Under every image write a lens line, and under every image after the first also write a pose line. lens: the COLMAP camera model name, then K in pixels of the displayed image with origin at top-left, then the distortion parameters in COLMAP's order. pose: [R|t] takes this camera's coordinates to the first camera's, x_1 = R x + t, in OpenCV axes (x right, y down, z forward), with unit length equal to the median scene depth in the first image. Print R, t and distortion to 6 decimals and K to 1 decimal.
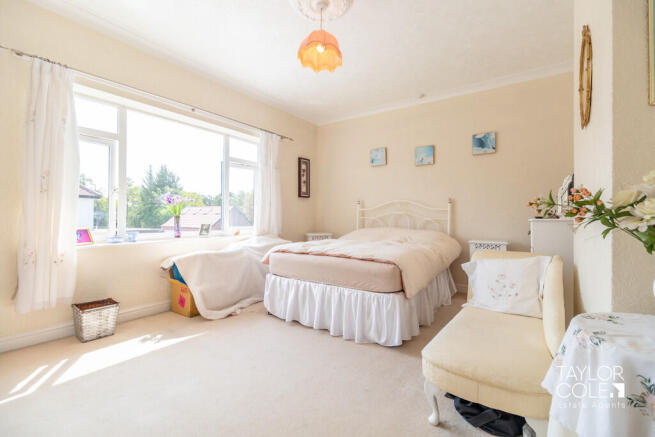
lens RADIAL K [[287.1, 0, 328.5], [0, 287.1, 215.6], [0, 0, 1]] dist [-0.008277, 0.000457]
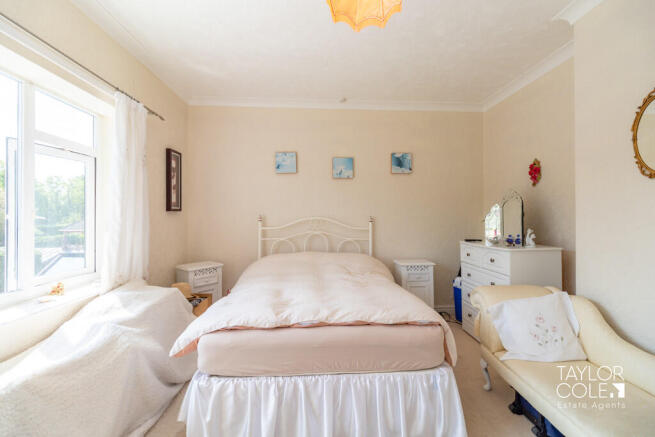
lens RADIAL K [[287.1, 0, 328.5], [0, 287.1, 215.6], [0, 0, 1]] dist [-0.008277, 0.000457]
pose [[0.787986, -0.001248, 0.615691, -0.249432], [0.002012, 0.999998, -0.000549, -0.062456], [-0.615689, 0.001671, 0.787987, 0.333524]]
